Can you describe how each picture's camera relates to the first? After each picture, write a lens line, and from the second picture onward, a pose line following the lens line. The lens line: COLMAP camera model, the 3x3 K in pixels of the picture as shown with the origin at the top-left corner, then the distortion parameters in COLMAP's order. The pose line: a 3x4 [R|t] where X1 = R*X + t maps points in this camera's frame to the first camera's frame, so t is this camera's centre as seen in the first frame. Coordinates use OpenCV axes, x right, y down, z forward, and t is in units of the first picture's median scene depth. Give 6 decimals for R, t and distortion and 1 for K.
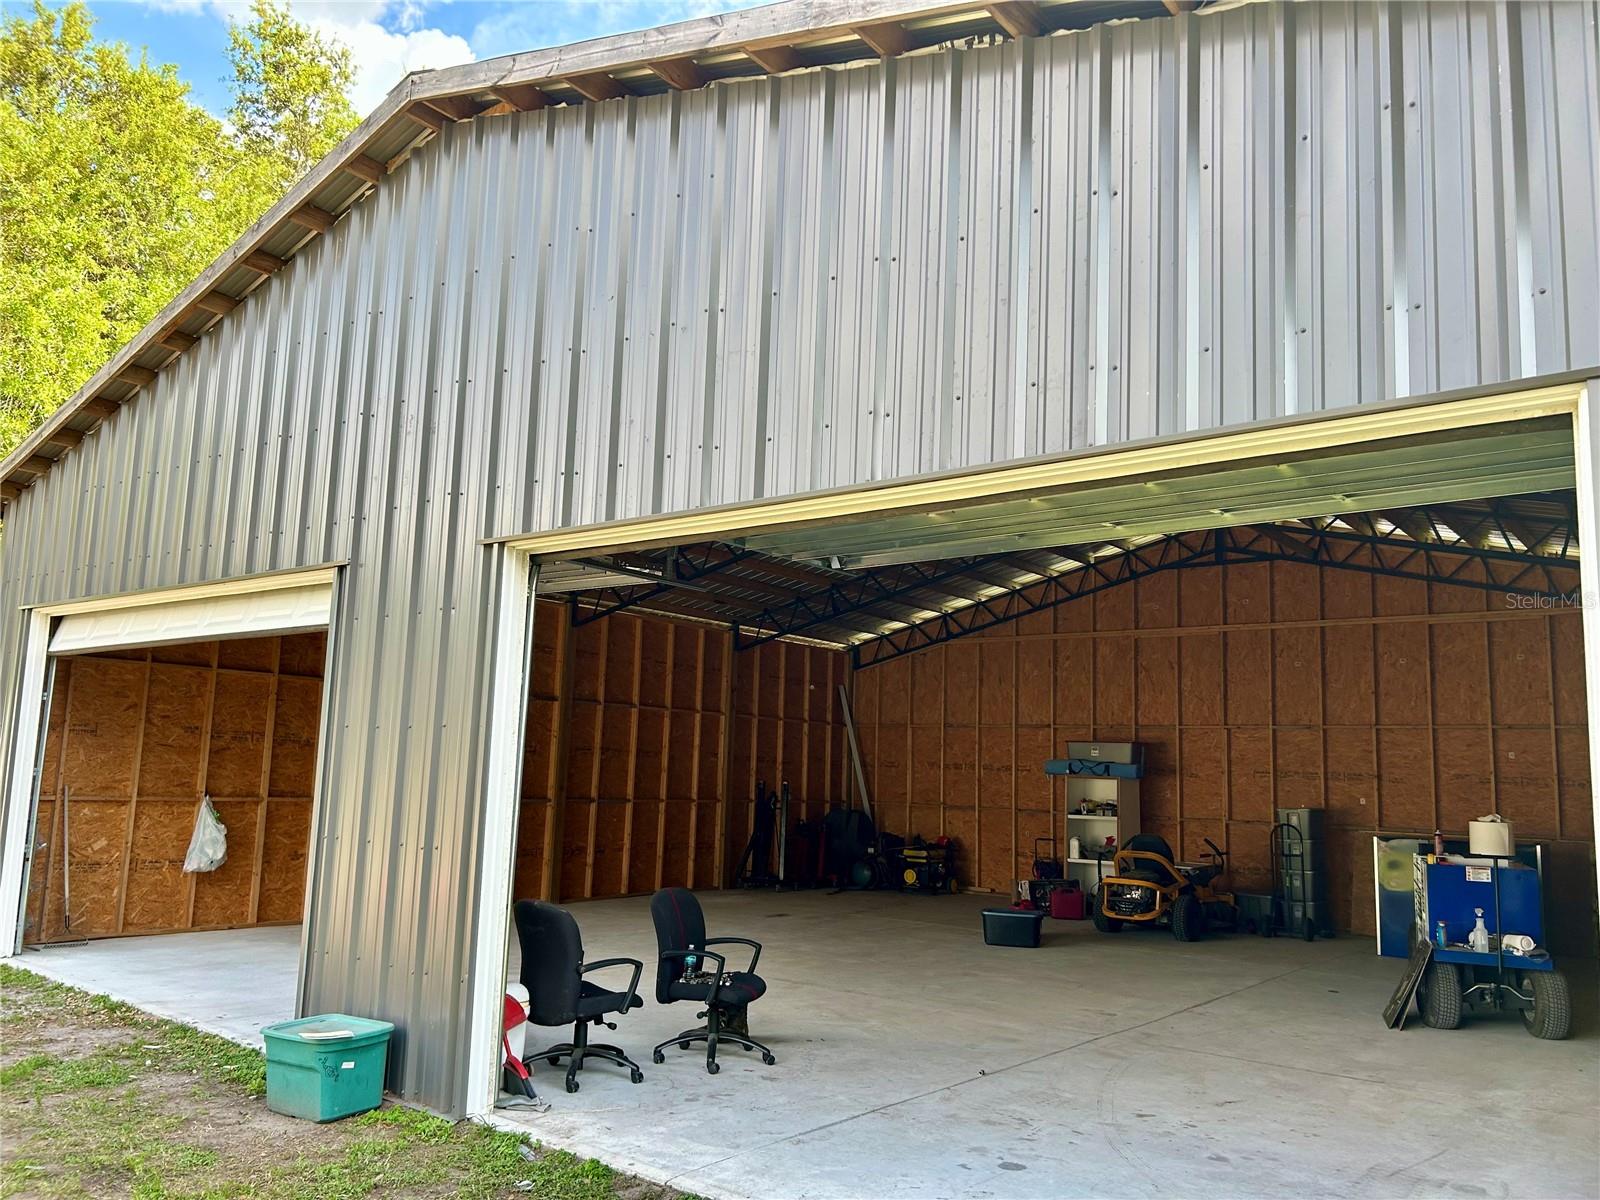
lens RADIAL K [[1212.8, 0, 790.4], [0, 1212.8, 599.4], [0, 0, 1]] dist [0.033700, -0.046093]
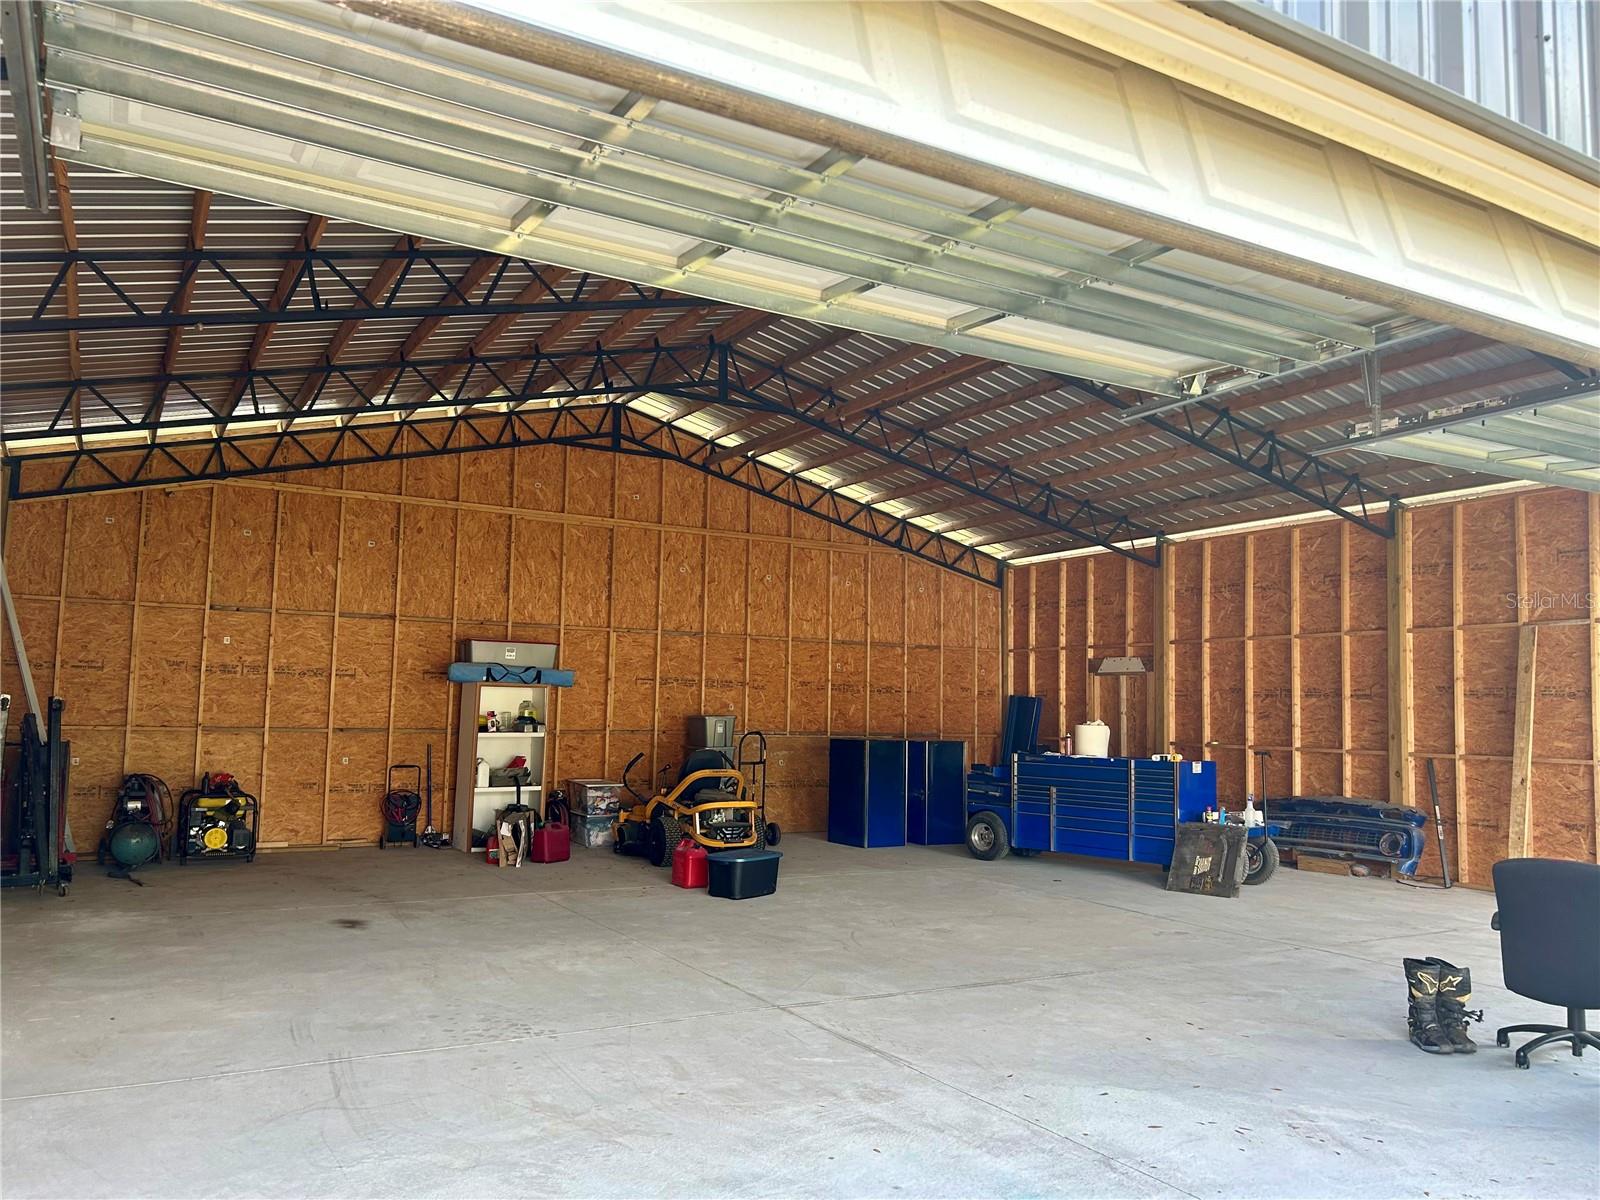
lens RADIAL K [[1212.8, 0, 794.5], [0, 1212.8, 597.5], [0, 0, 1]] dist [0.033700, -0.046093]
pose [[0.323438, 0.059680, 0.944365, -0.493137], [-0.145558, 0.989269, -0.012665, 0.077537], [-0.934987, -0.133364, 0.328654, 0.618012]]
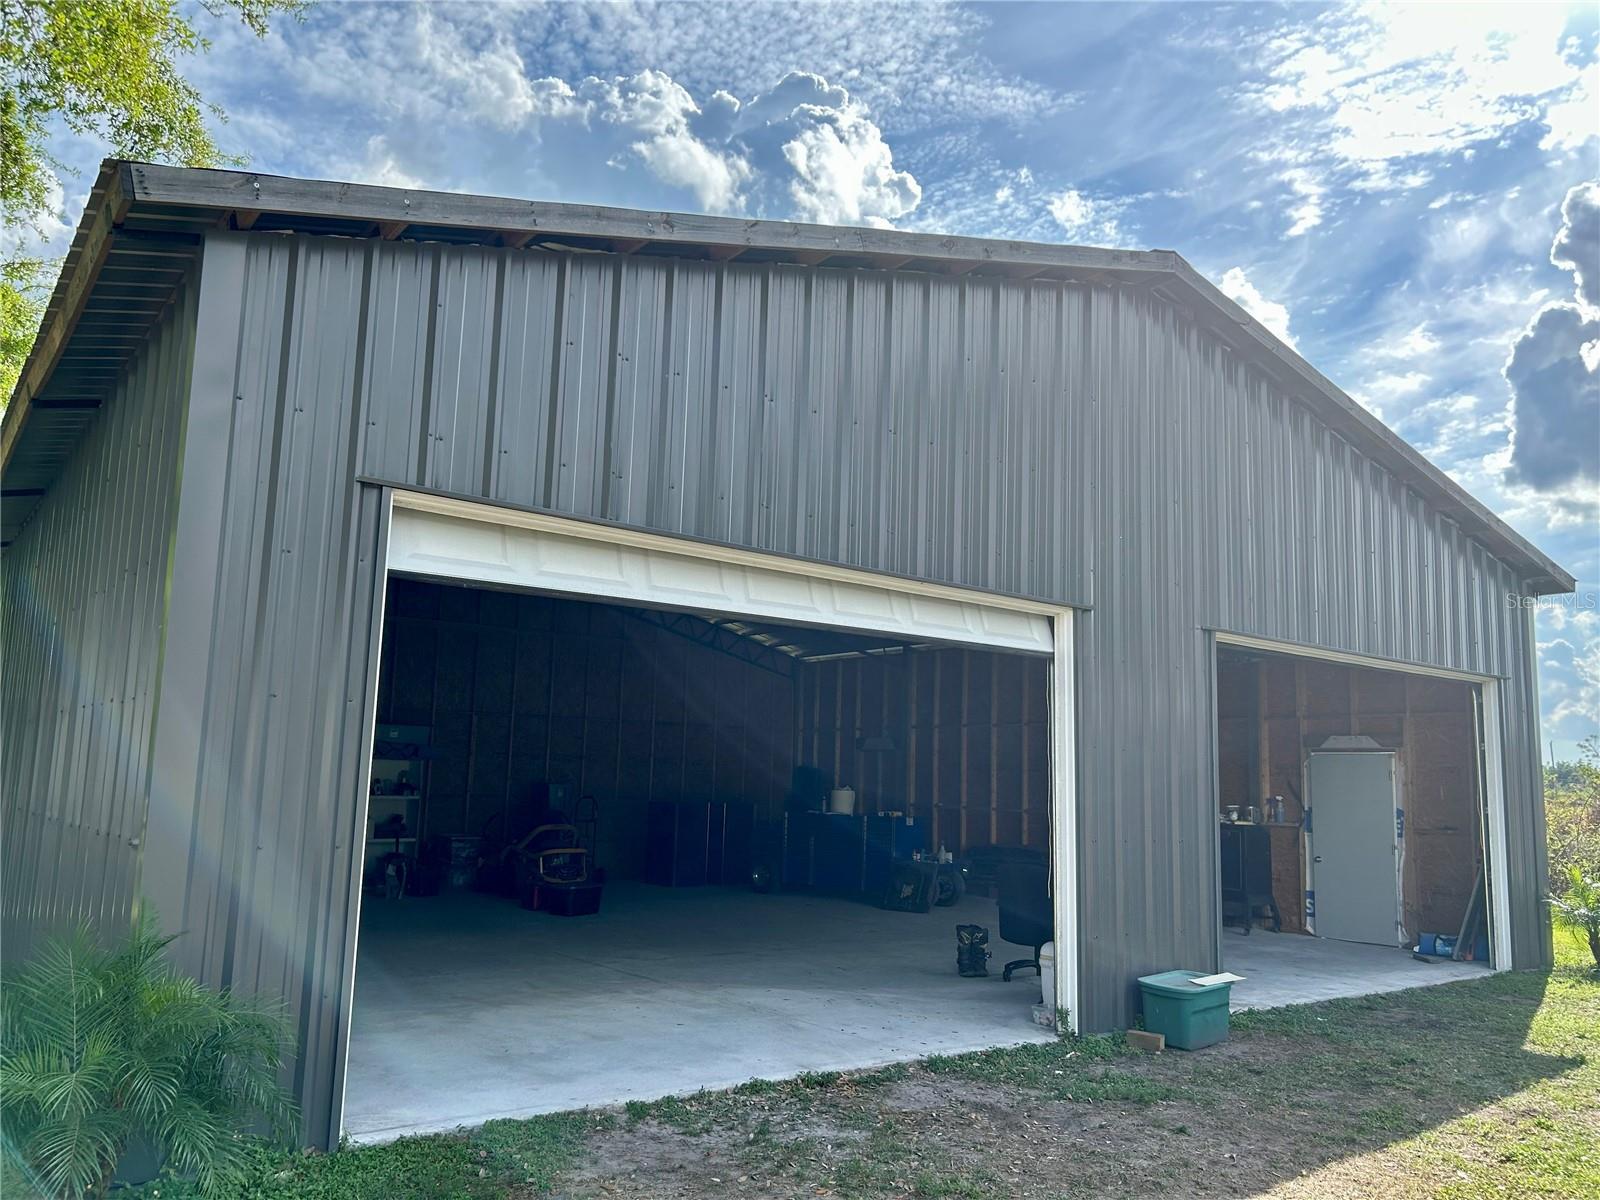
lens RADIAL K [[1212.8, 0, 815.3], [0, 1212.8, 601.6], [0, 0, 1]] dist [0.033700, -0.046093]
pose [[0.184890, 0.112742, 0.976271, -0.757535], [-0.159697, 0.983641, -0.083349, 0.049211], [-0.969697, -0.140497, 0.199869, 0.513007]]
